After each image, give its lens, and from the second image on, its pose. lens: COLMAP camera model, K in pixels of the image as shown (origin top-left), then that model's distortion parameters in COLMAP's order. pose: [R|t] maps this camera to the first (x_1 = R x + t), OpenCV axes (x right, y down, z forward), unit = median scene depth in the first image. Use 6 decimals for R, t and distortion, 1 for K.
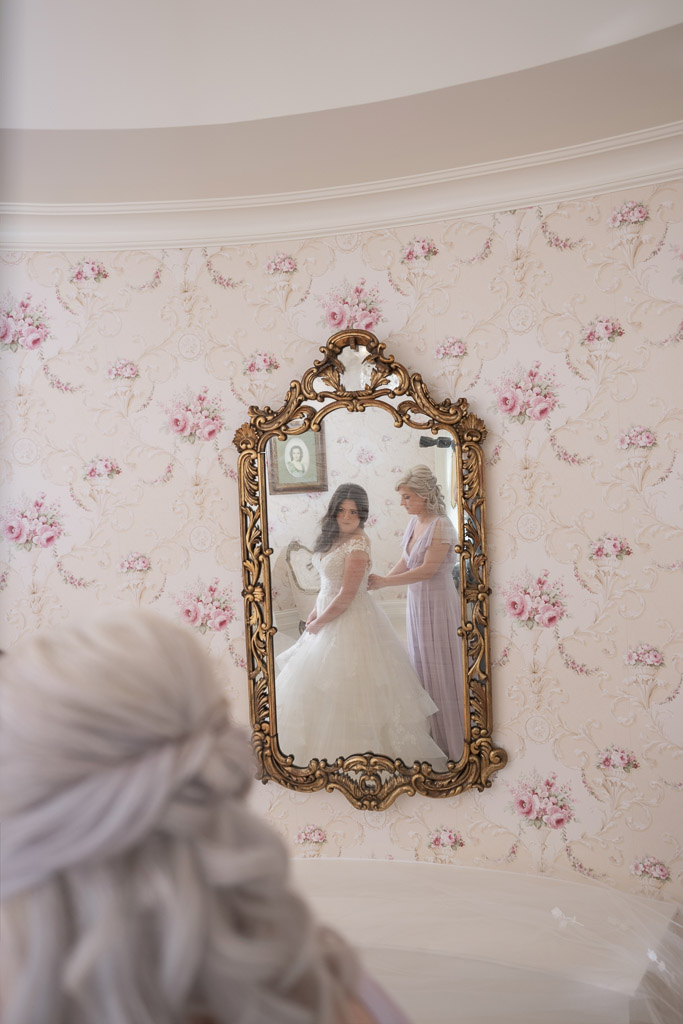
lens RADIAL K [[725.4, 0, 344.6], [0, 725.4, 507.9], [0, 0, 1]] dist [0.011237, -0.010617]
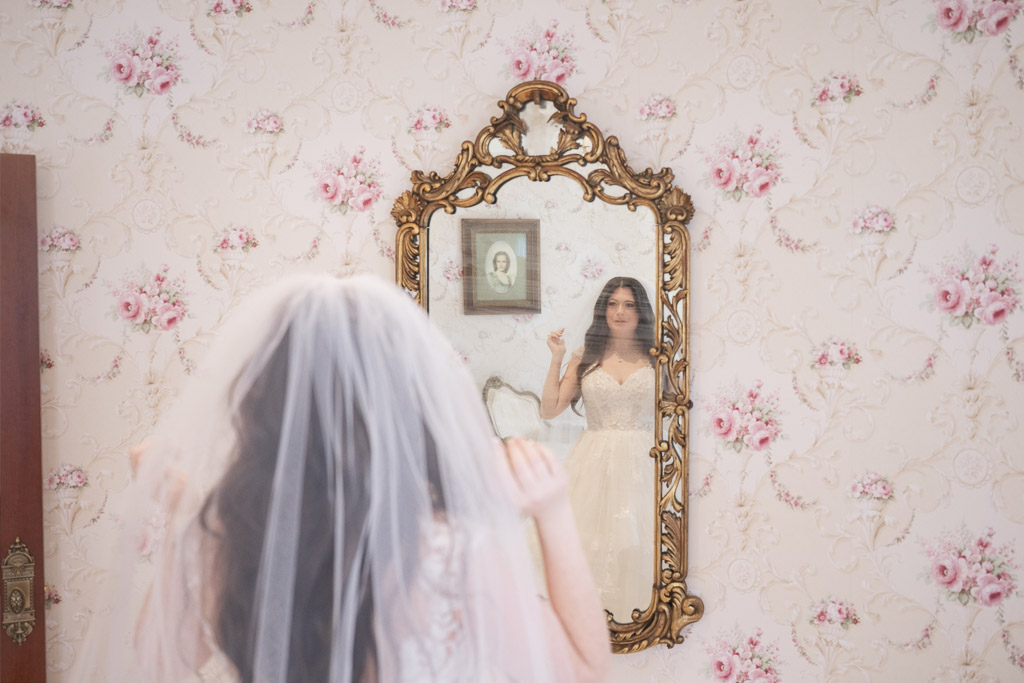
lens RADIAL K [[951.8, 0, 509.7], [0, 951.8, 344.9], [0, 0, 1]] dist [0.005688, 0.009668]
pose [[0.997464, 0.044539, -0.055506, 0.051831], [-0.044013, 0.998974, 0.010665, 0.044729], [0.055924, -0.008195, 0.998401, -0.088572]]
